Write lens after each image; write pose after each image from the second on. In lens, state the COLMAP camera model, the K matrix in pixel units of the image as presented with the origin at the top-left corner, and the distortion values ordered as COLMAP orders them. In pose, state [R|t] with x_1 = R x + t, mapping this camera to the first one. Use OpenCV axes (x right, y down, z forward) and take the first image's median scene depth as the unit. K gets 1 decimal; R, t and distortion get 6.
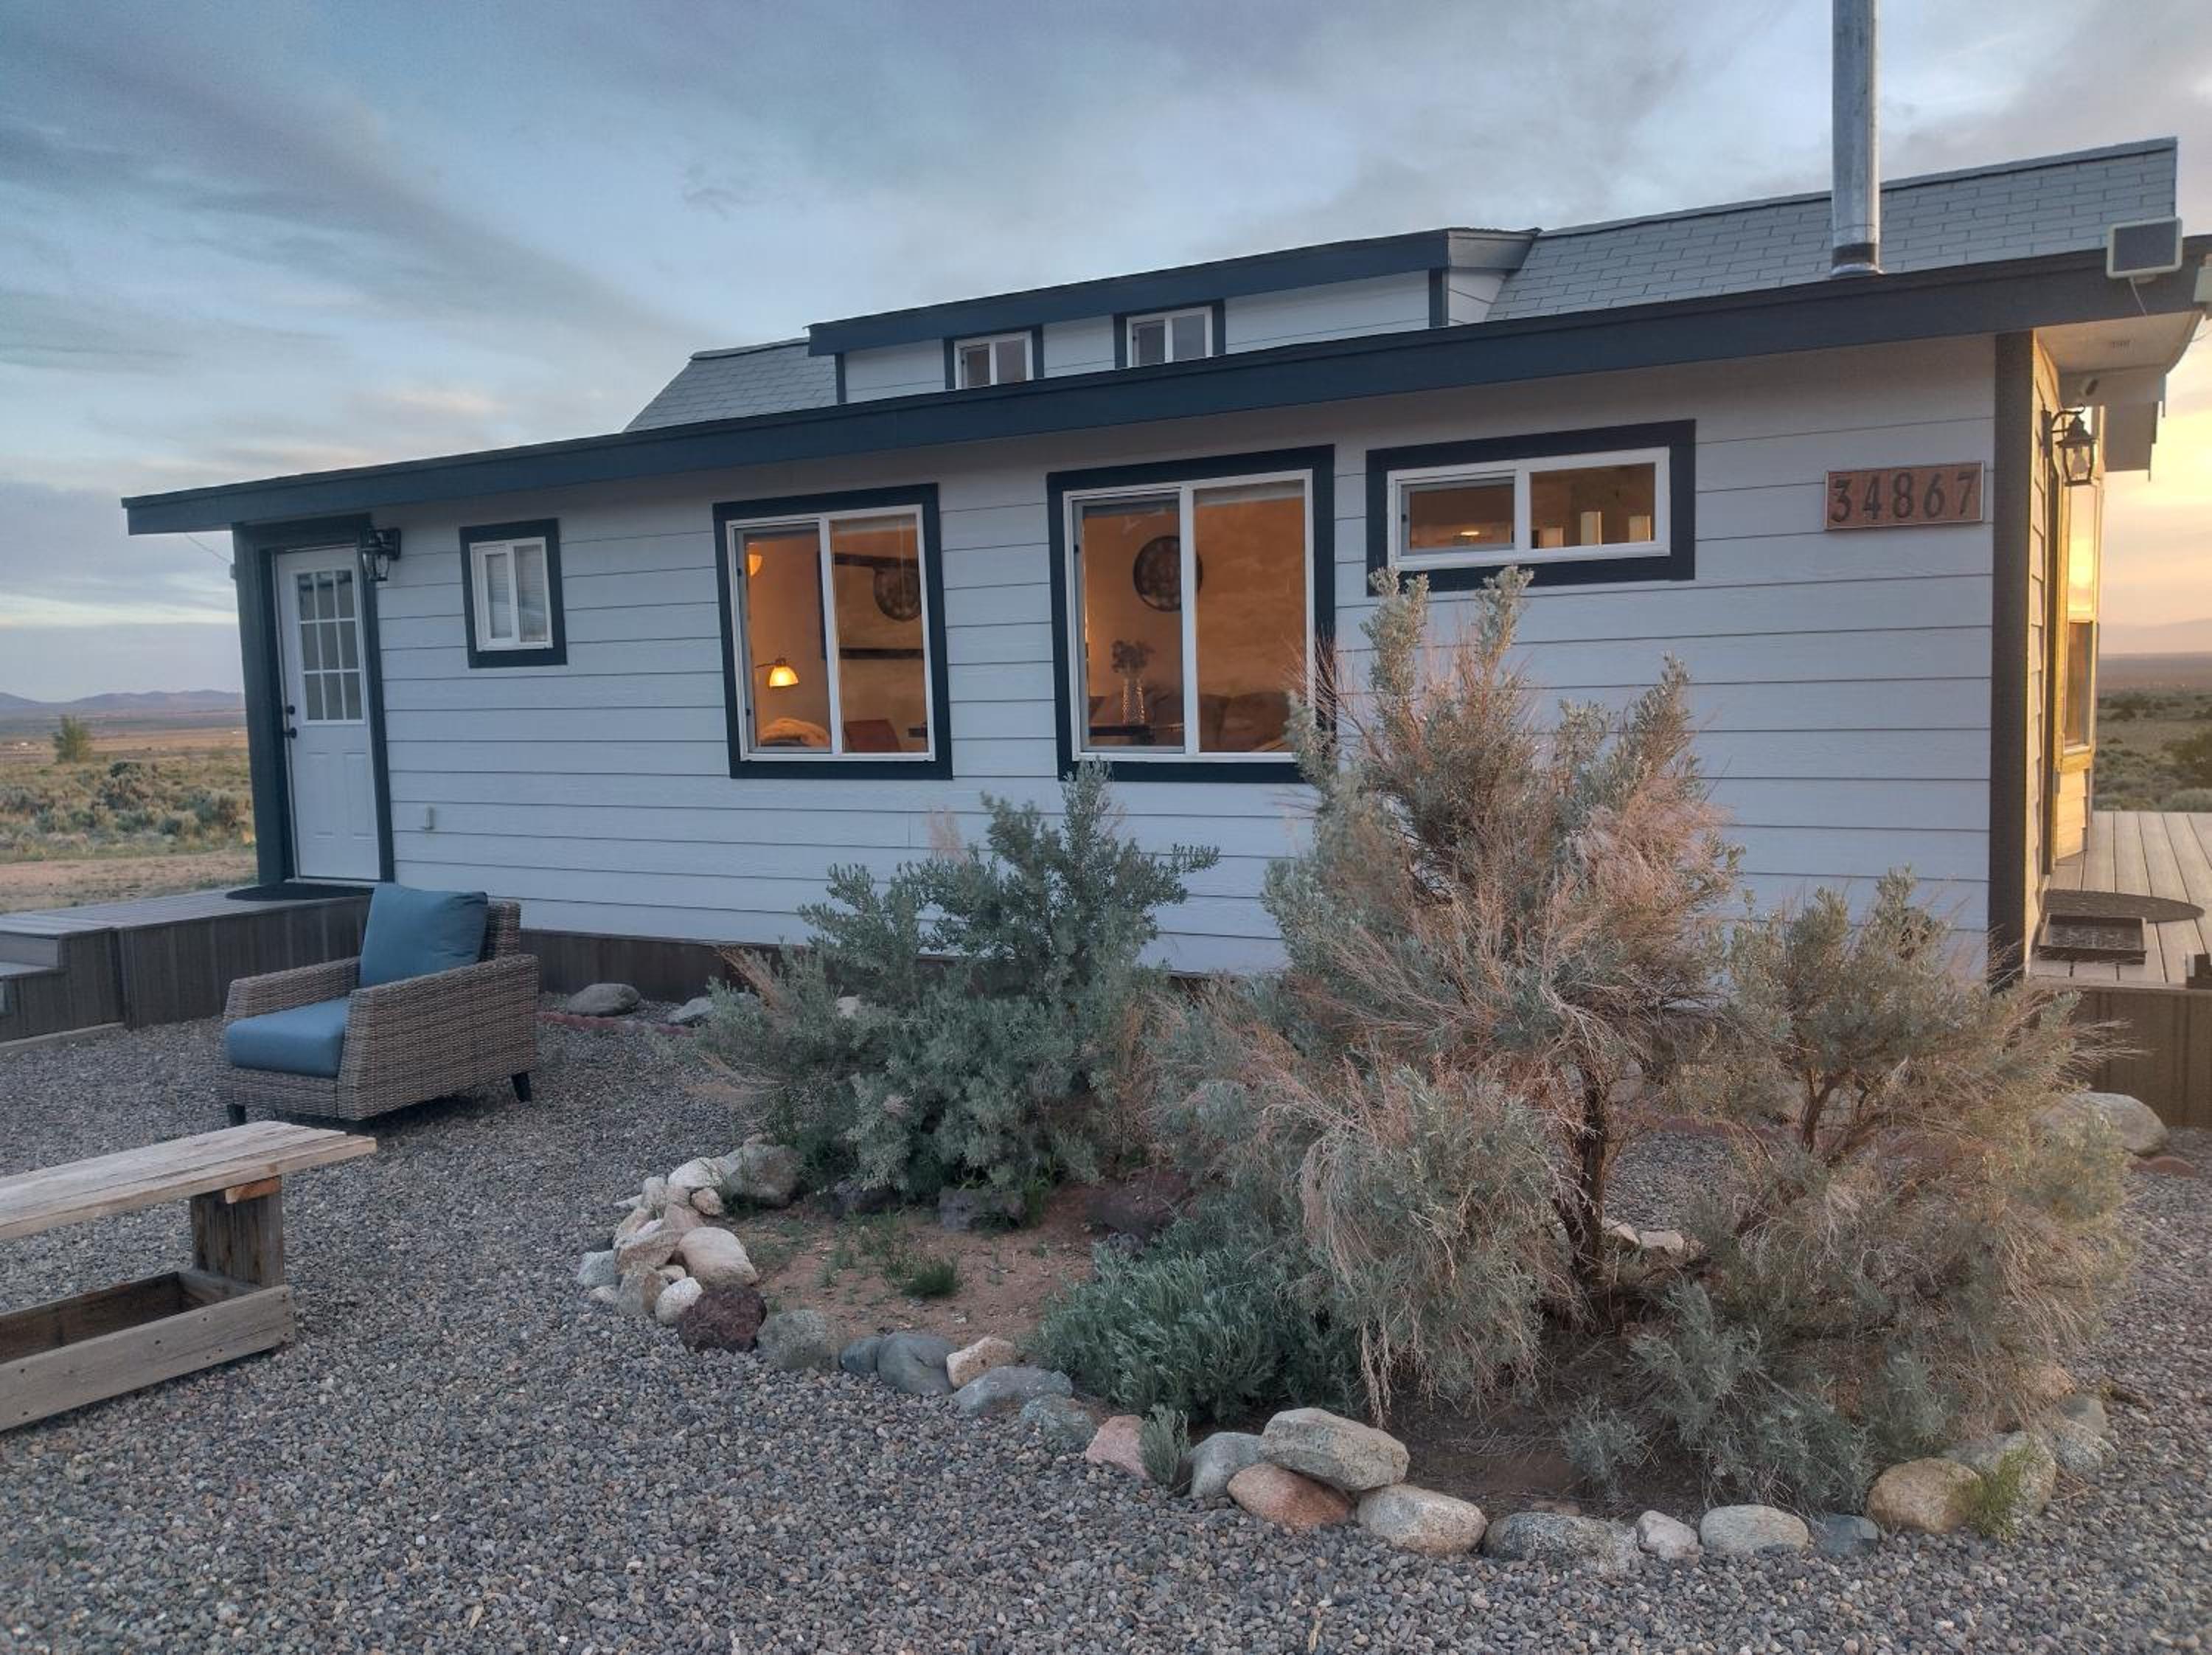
lens RADIAL K [[1734.3, 0, 1106.0], [0, 1734.3, 827.5], [0, 0, 1]] dist [-0.001742, -0.012674]
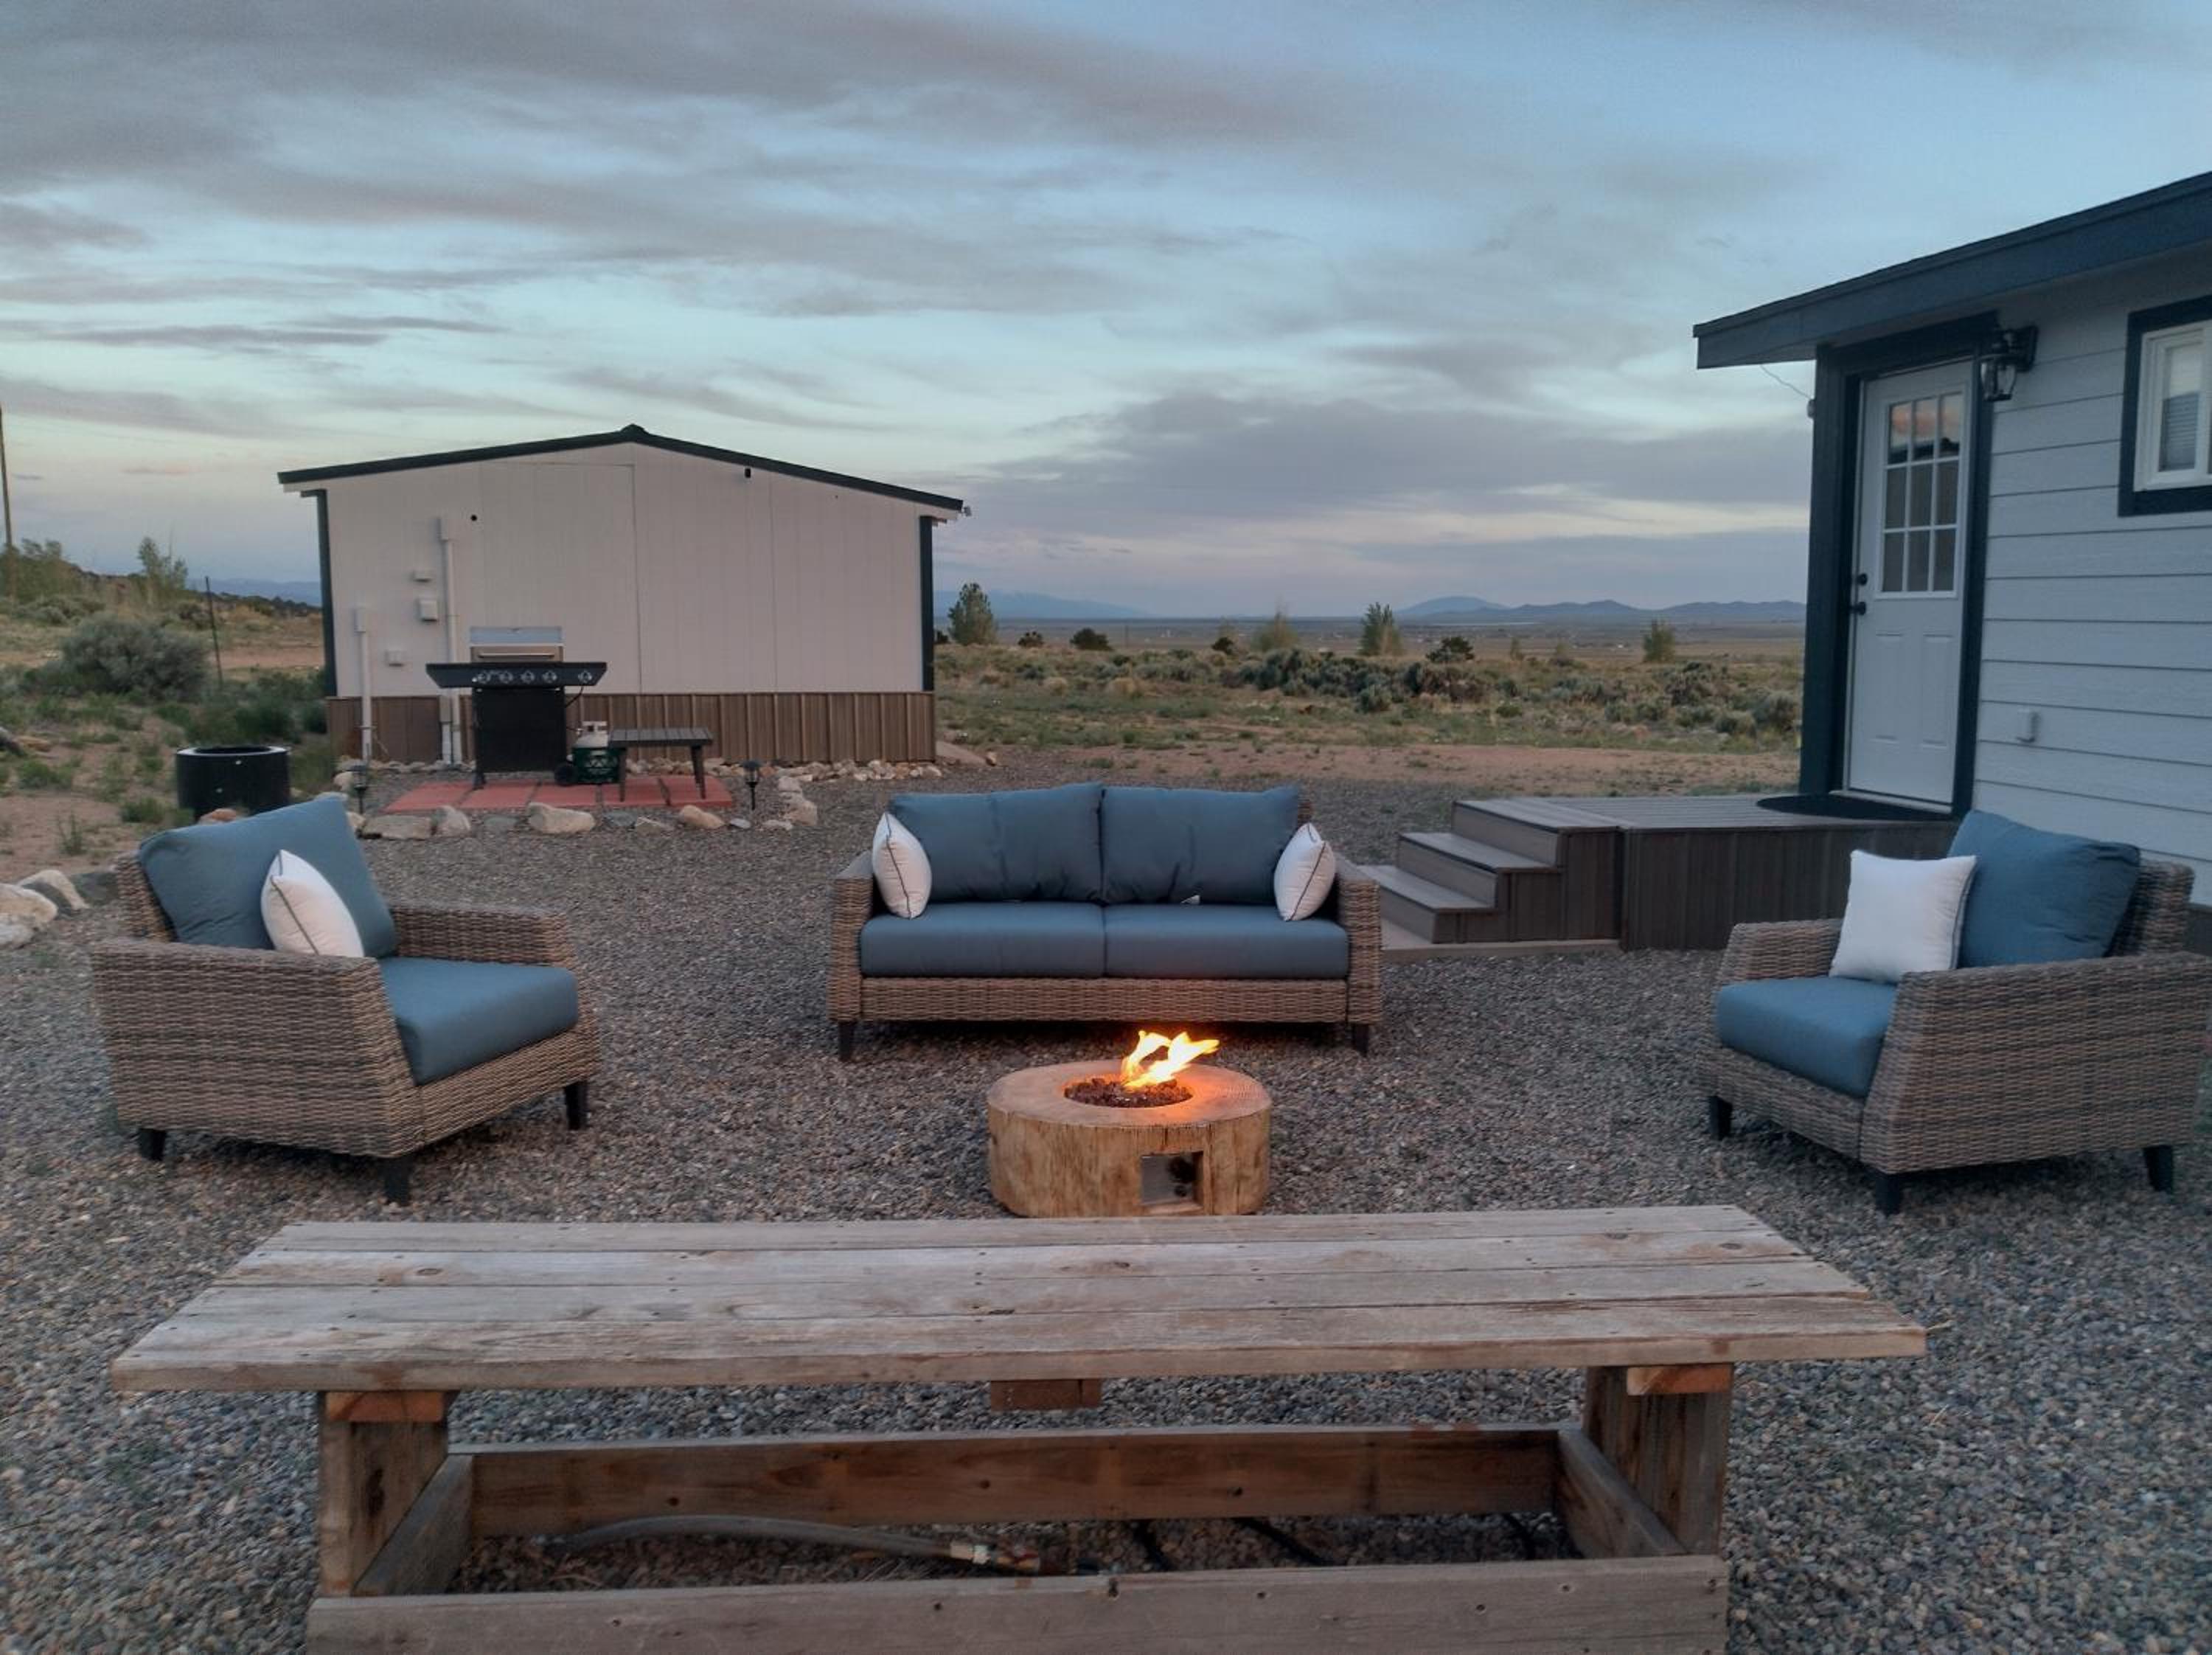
lens RADIAL K [[1733.3, 0, 1101.7], [0, 1733.3, 829.7], [0, 0, 1]] dist [-0.008565, -0.005429]
pose [[0.659049, 0.118433, -0.742716, -0.101220], [-0.081353, 0.992955, 0.086148, 0.006620], [0.747687, 0.003647, 0.664042, 0.220780]]
